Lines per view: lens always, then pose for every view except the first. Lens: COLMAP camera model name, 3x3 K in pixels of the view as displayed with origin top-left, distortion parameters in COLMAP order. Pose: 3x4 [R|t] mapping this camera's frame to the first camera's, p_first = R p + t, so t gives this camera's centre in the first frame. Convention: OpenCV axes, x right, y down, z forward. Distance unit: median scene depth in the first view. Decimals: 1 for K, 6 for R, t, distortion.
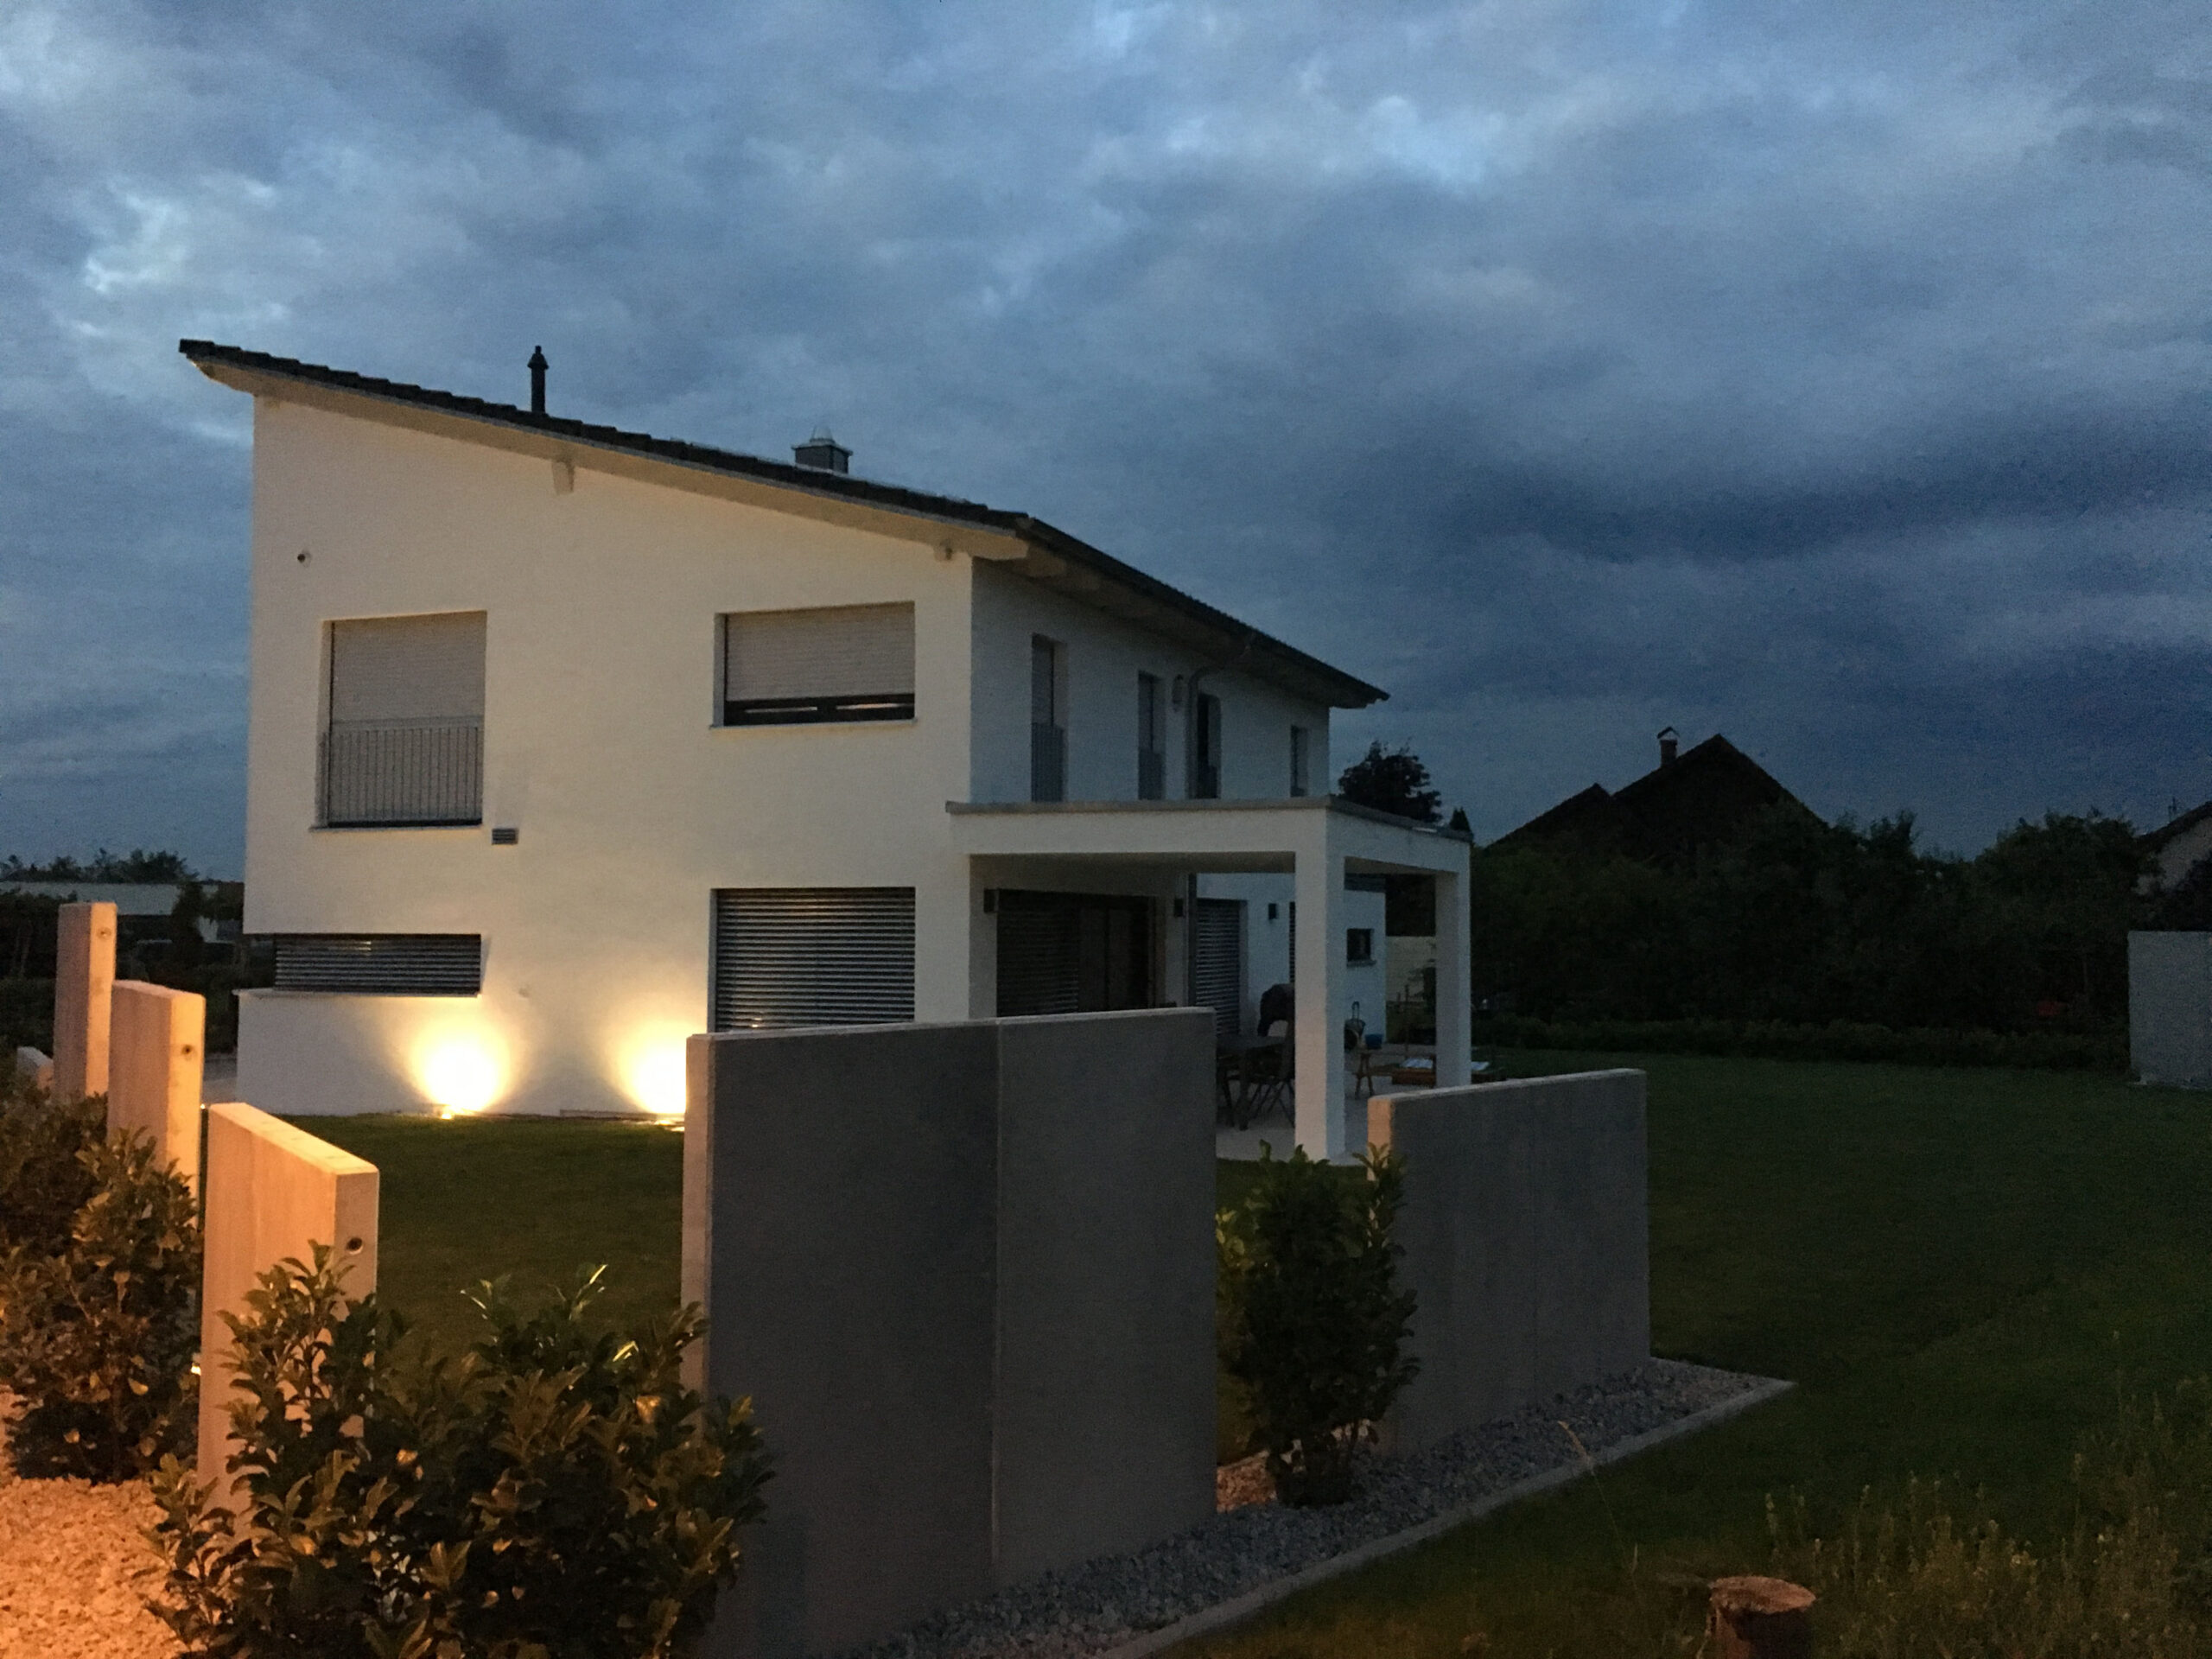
lens RADIAL K [[1858.3, 0, 1106.0], [0, 1858.3, 829.5], [0, 0, 1]] dist [0.080342, -0.115982]
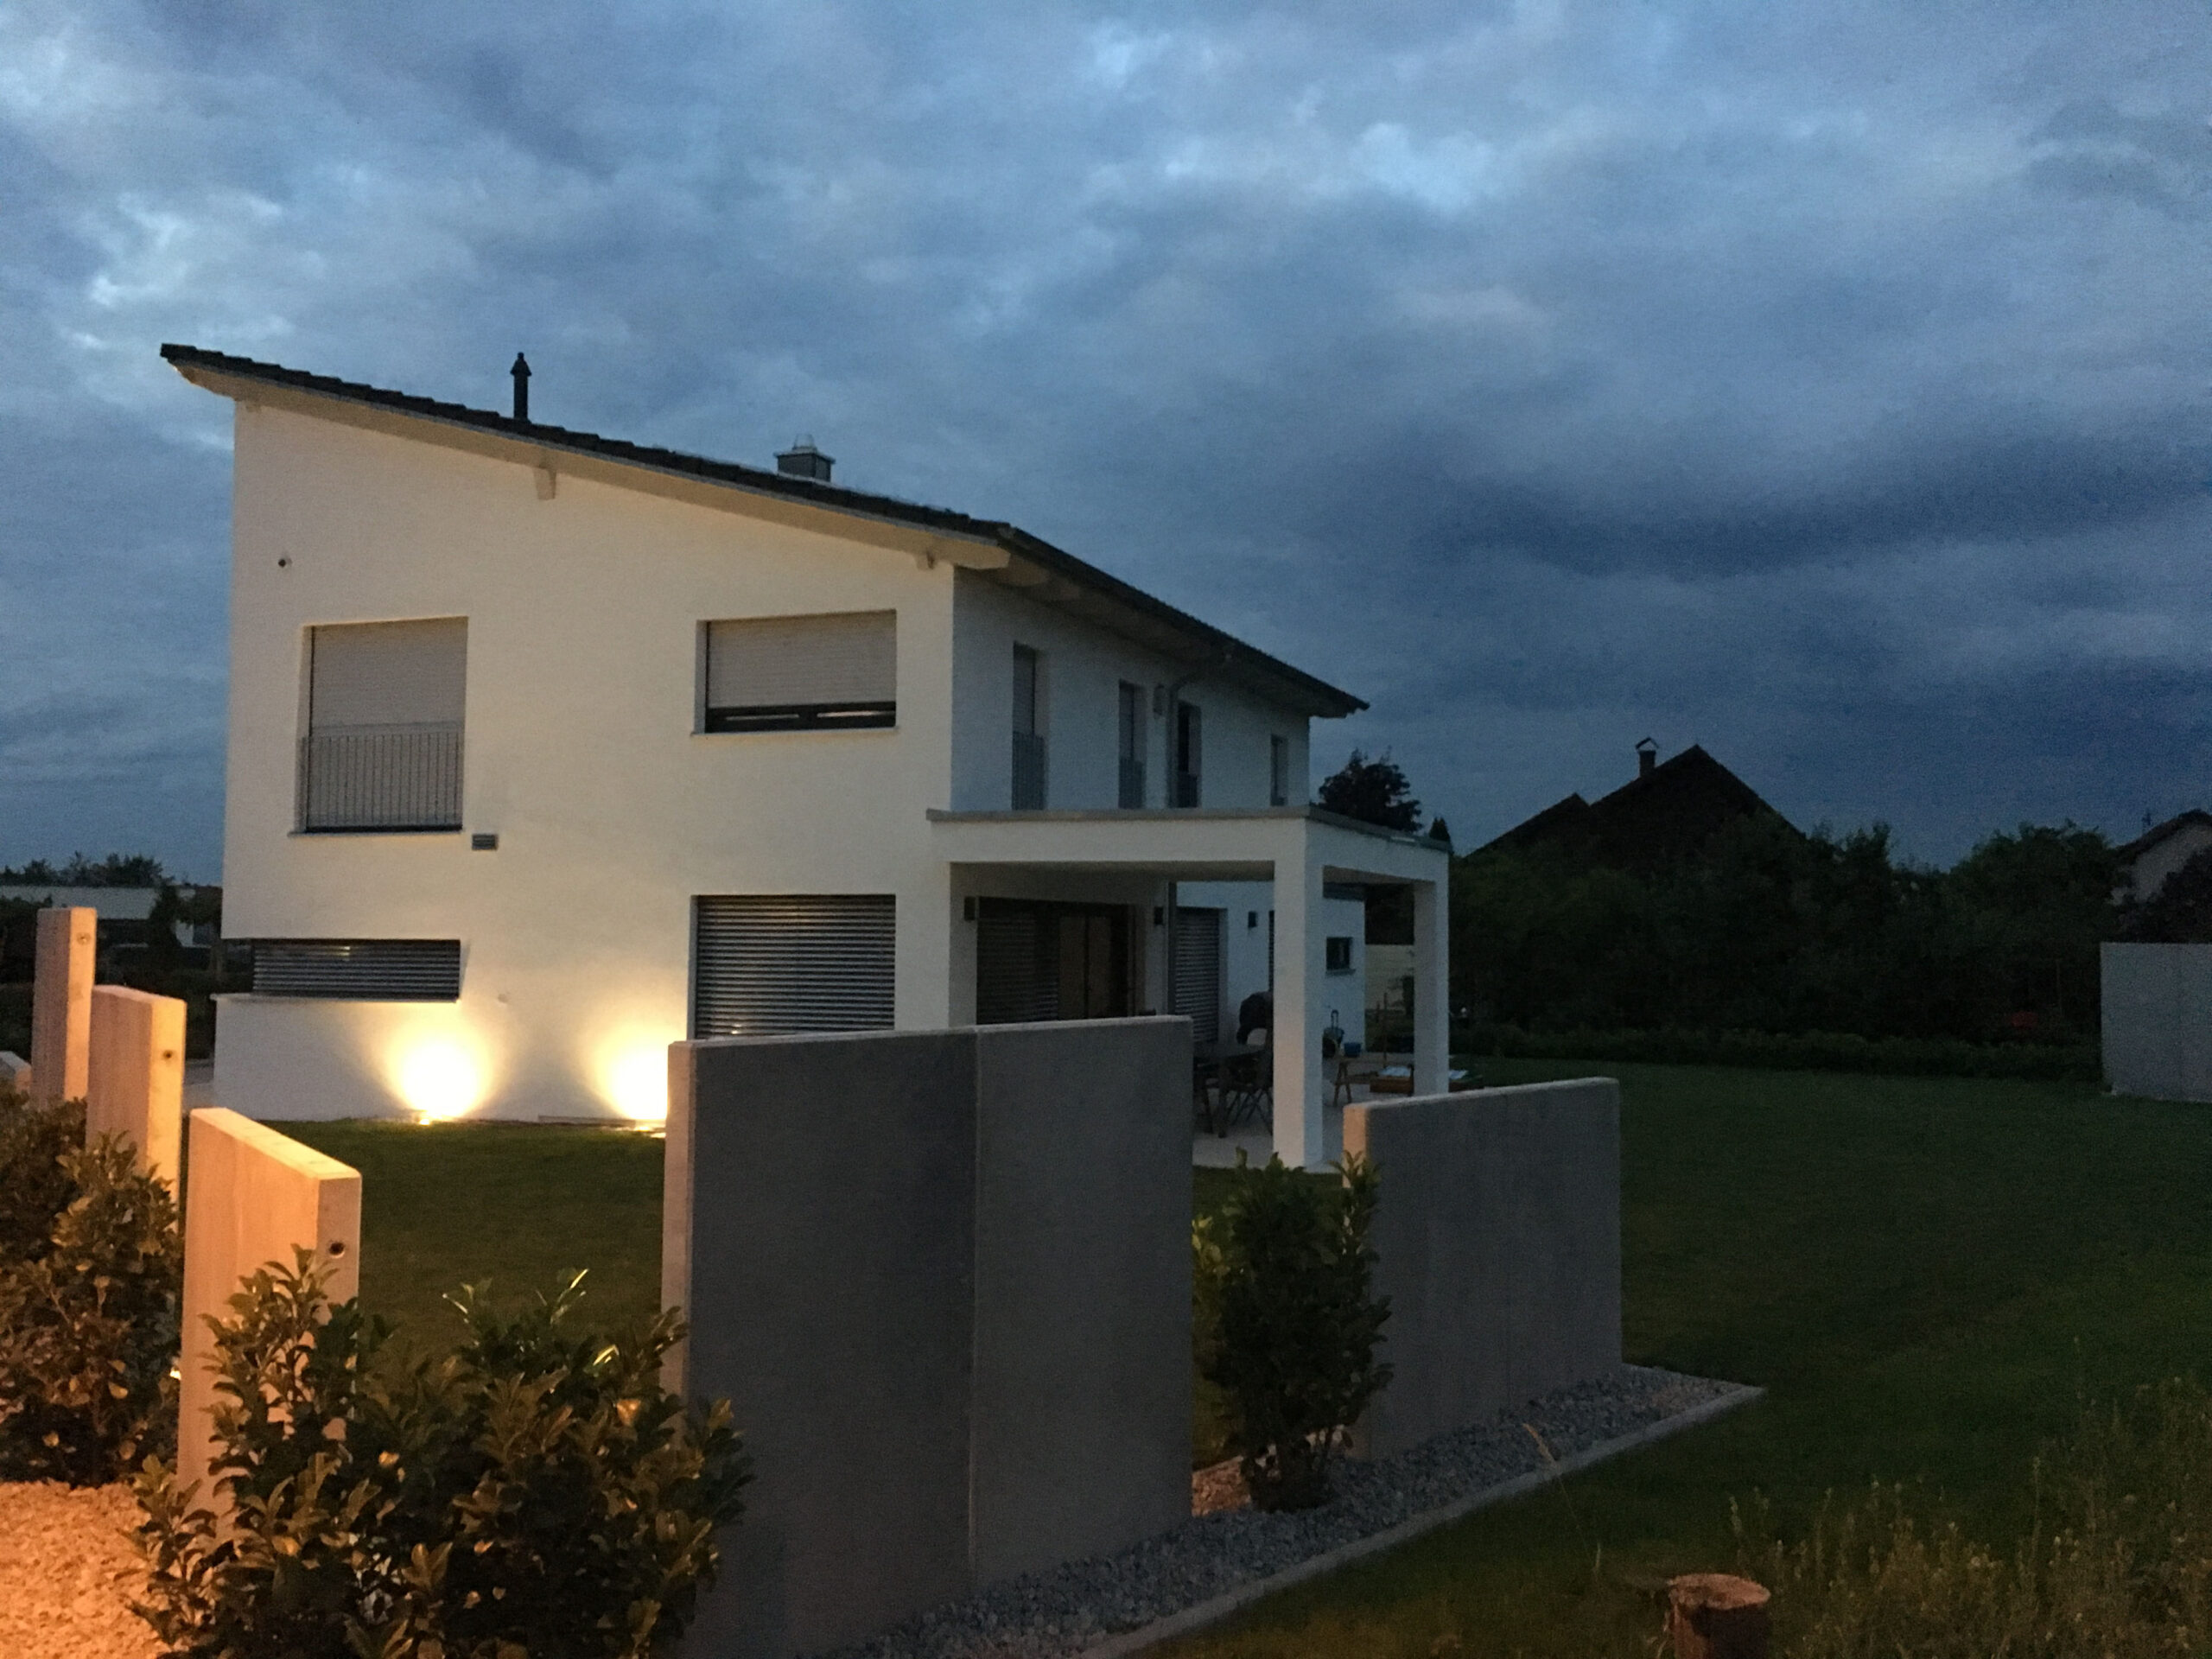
lens RADIAL K [[1858.3, 0, 1106.0], [0, 1858.3, 829.5], [0, 0, 1]] dist [0.080342, -0.115982]
pose [[0.999939, 0.004203, 0.010181, 0.001003], [-0.004162, 0.999983, -0.004038, -0.001228], [-0.010198, 0.003995, 0.999940, -0.009582]]
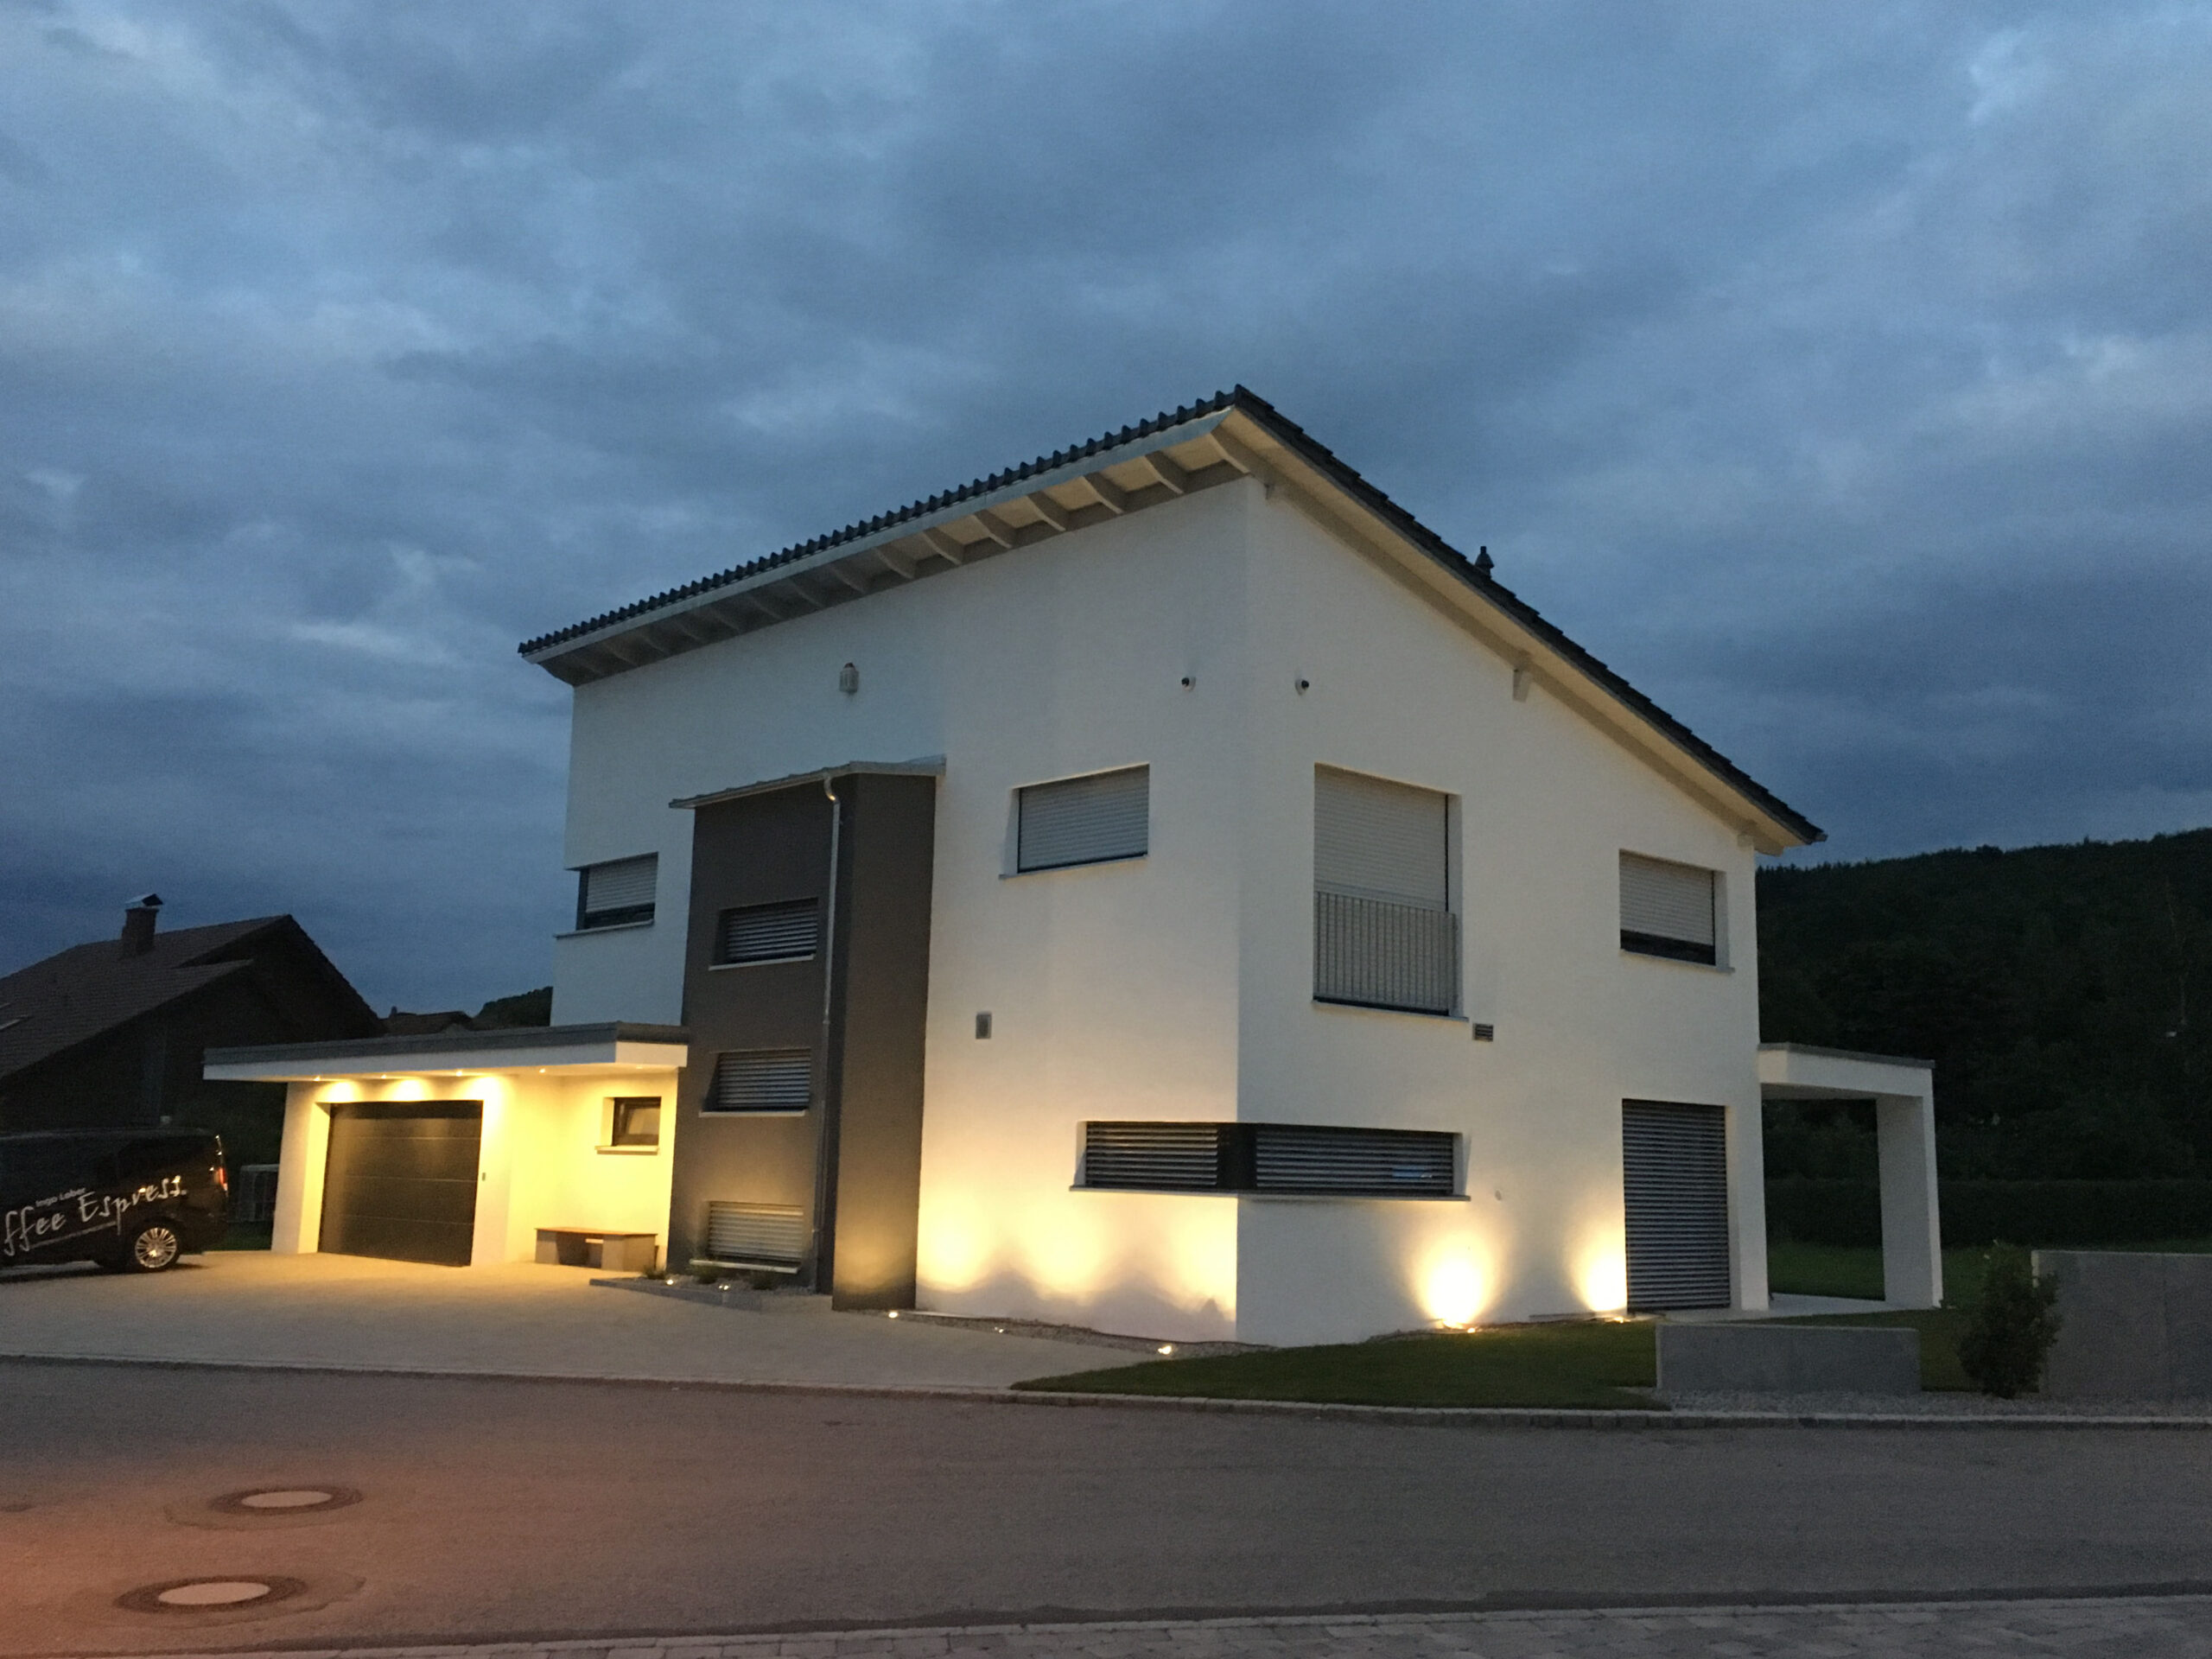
lens RADIAL K [[2003.0, 0, 1106.0], [0, 2003.0, 829.5], [0, 0, 1]] dist [0.093995, -0.157018]
pose [[0.421601, 0.155512, 0.893347, -3.924445], [-0.073733, 0.987801, -0.137157, 0.165908], [-0.903779, -0.008043, 0.427924, 2.123204]]
